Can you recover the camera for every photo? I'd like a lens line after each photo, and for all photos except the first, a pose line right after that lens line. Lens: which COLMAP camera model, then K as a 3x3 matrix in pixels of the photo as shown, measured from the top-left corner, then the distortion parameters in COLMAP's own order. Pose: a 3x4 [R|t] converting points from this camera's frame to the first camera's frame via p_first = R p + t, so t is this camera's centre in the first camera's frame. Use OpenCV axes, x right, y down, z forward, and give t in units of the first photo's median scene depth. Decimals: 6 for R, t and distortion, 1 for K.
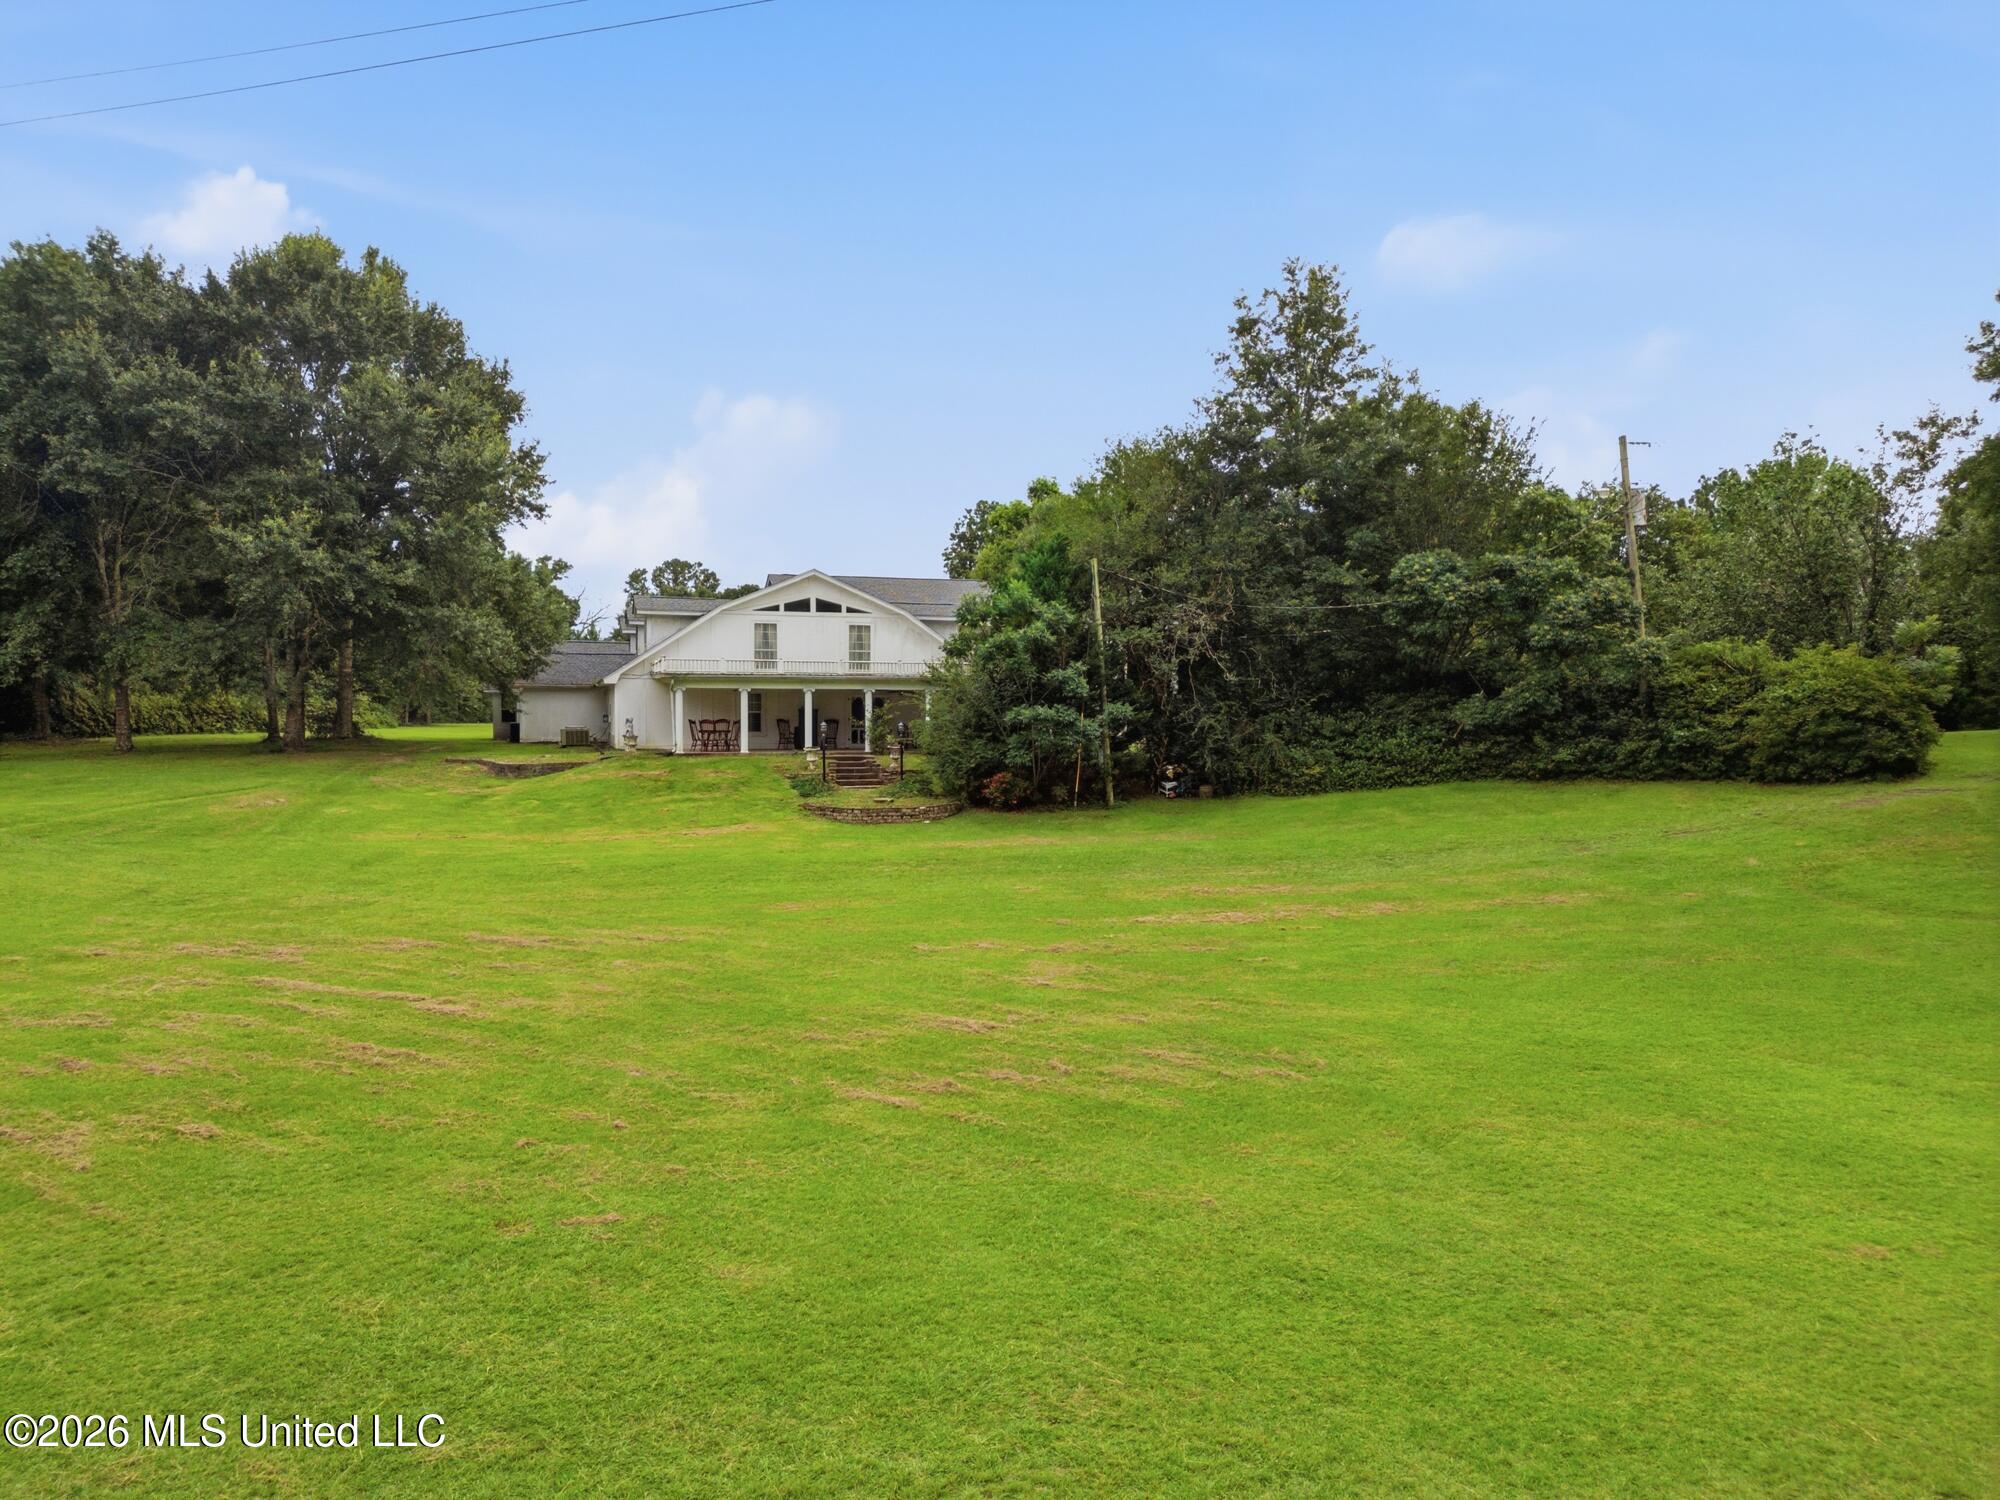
lens RADIAL K [[1404.3, 0, 1007.5], [0, 1404.3, 748.3], [0, 0, 1]] dist [0.094427, -0.095336]
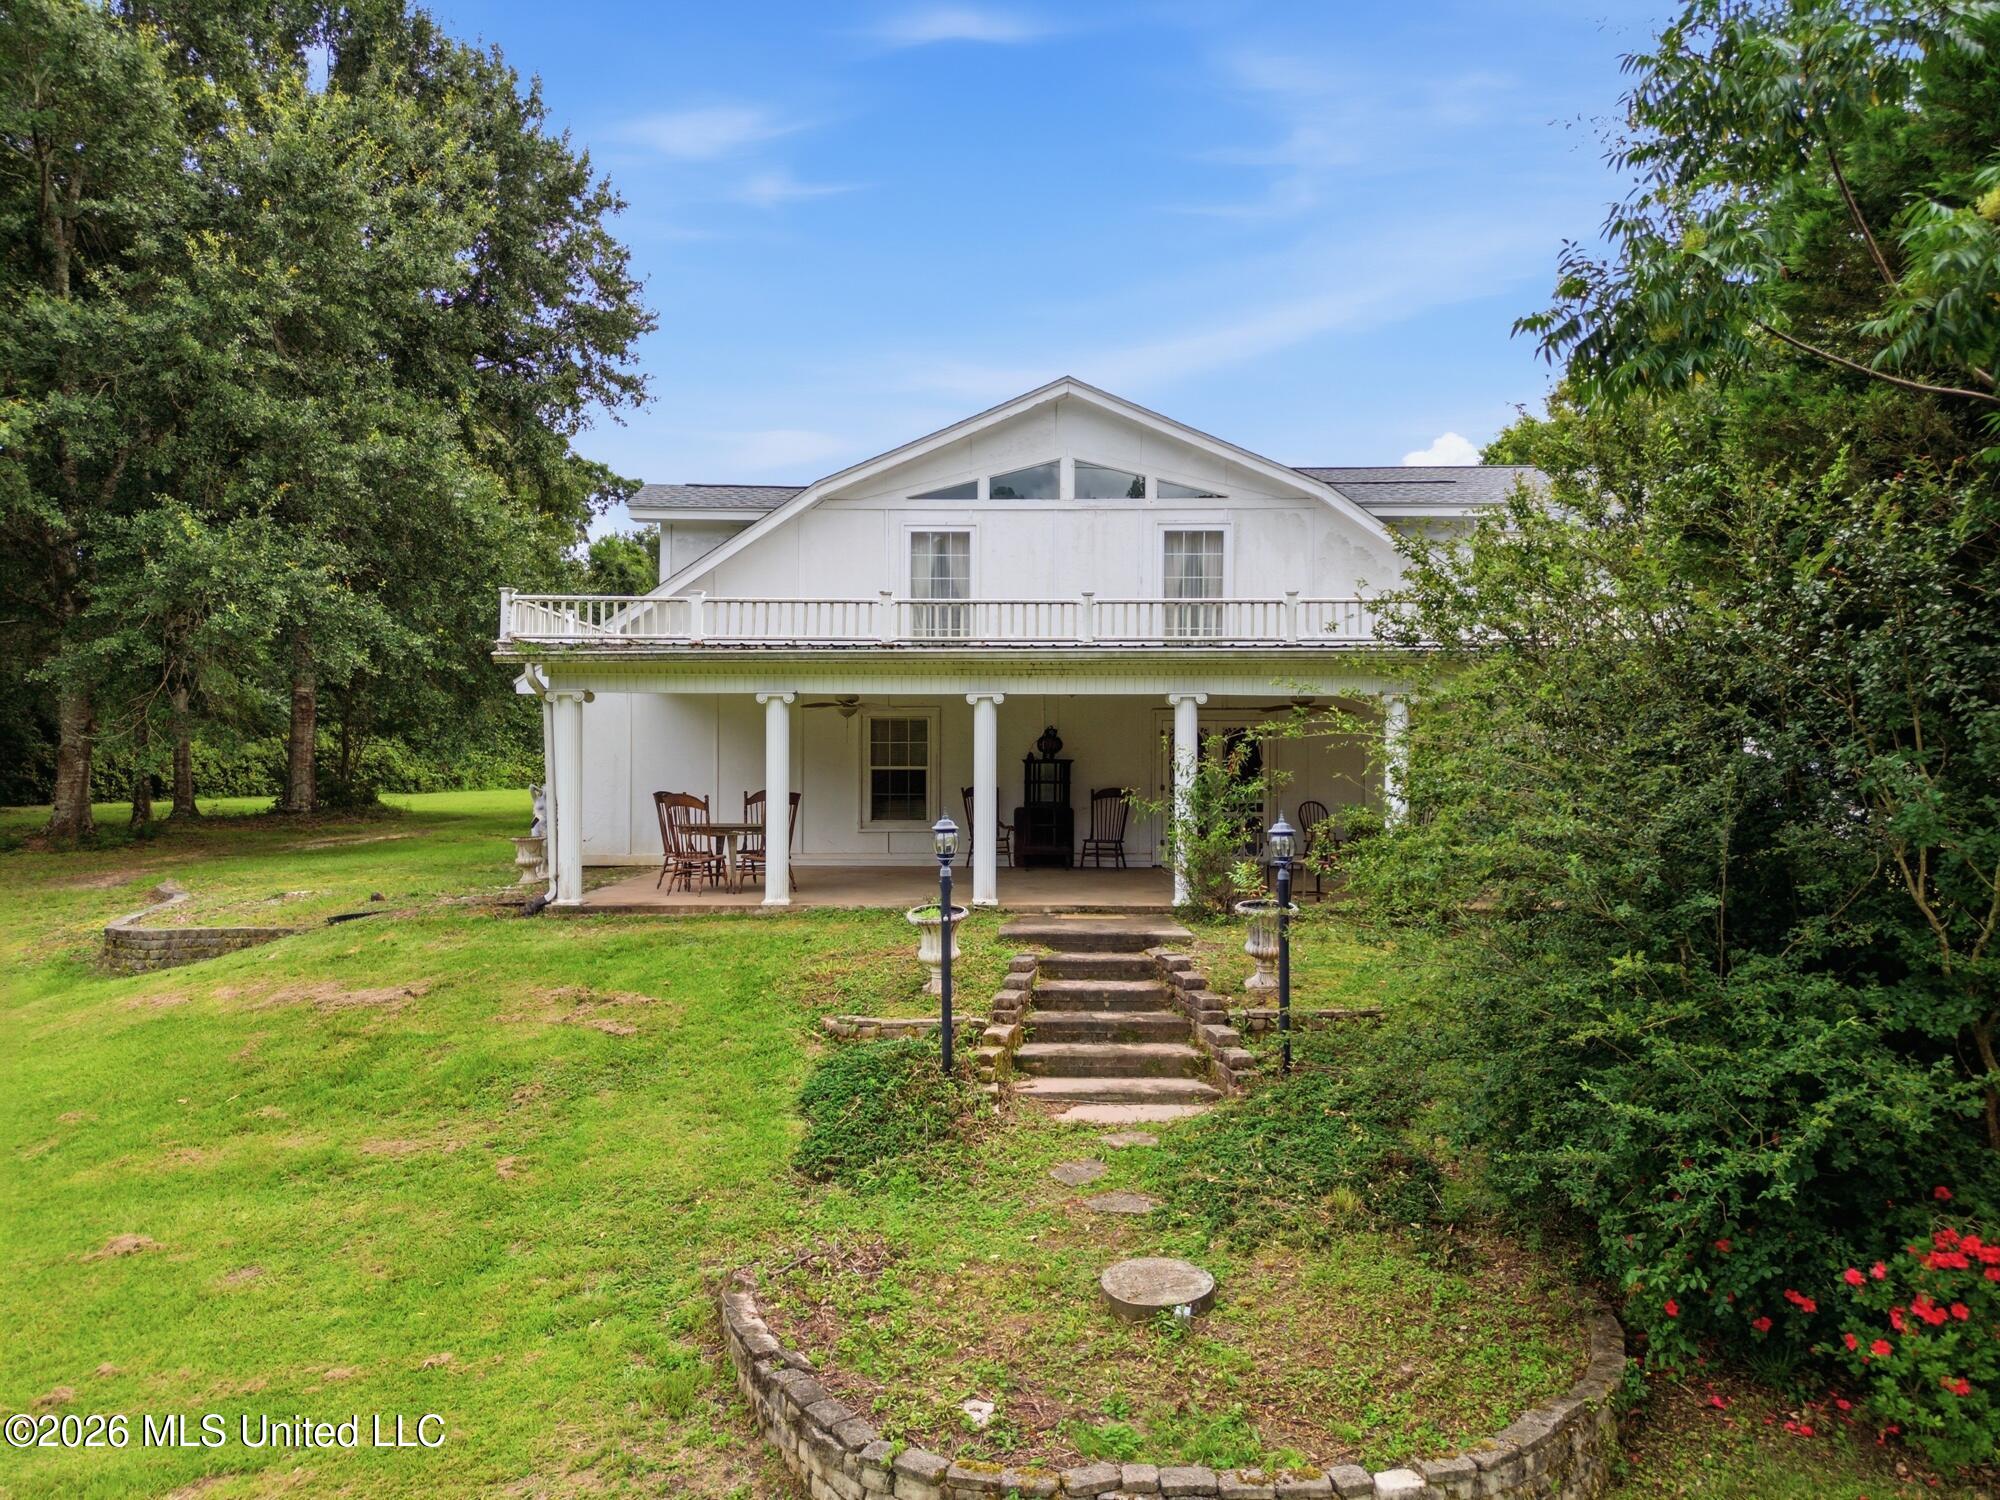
lens RADIAL K [[1404.3, 0, 1007.5], [0, 1404.3, 748.3], [0, 0, 1]] dist [0.094427, -0.095336]
pose [[0.951488, -0.001993, -0.307679, -0.044426], [-0.008354, 0.999443, -0.032308, -0.021459], [0.307572, 0.033311, 0.950942, 0.732234]]
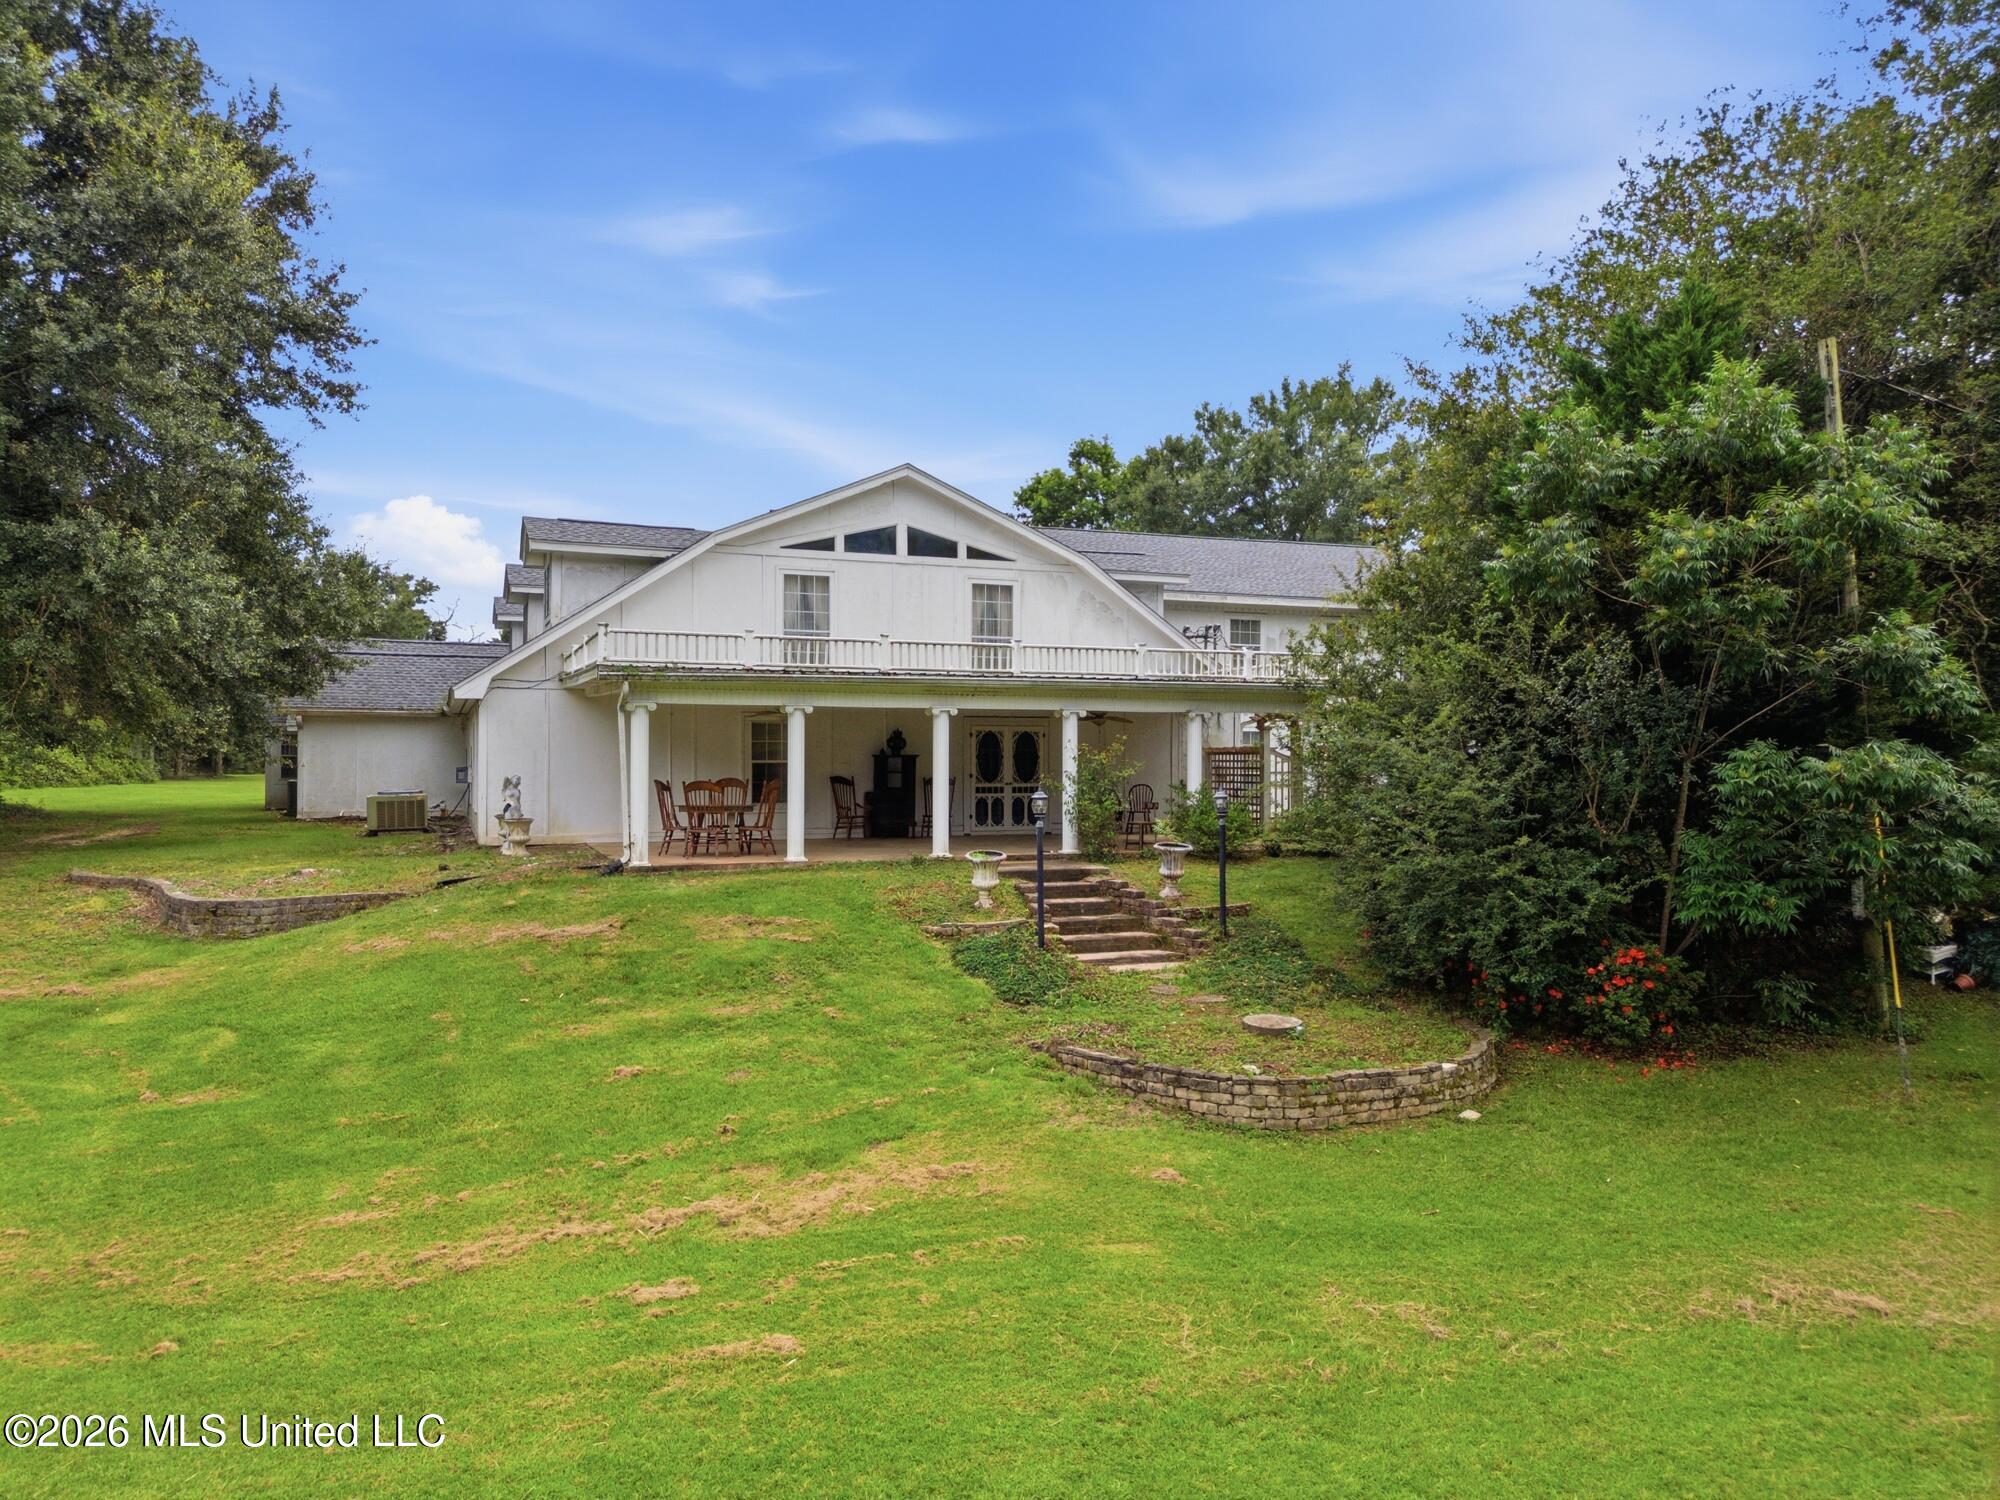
lens RADIAL K [[1404.3, 0, 1007.5], [0, 1404.3, 748.3], [0, 0, 1]] dist [0.094427, -0.095336]
pose [[0.996896, -0.000406, 0.078731, -0.159085], [0.002842, 0.999521, -0.030831, -0.017239], [-0.078681, 0.030959, 0.996419, 0.586690]]
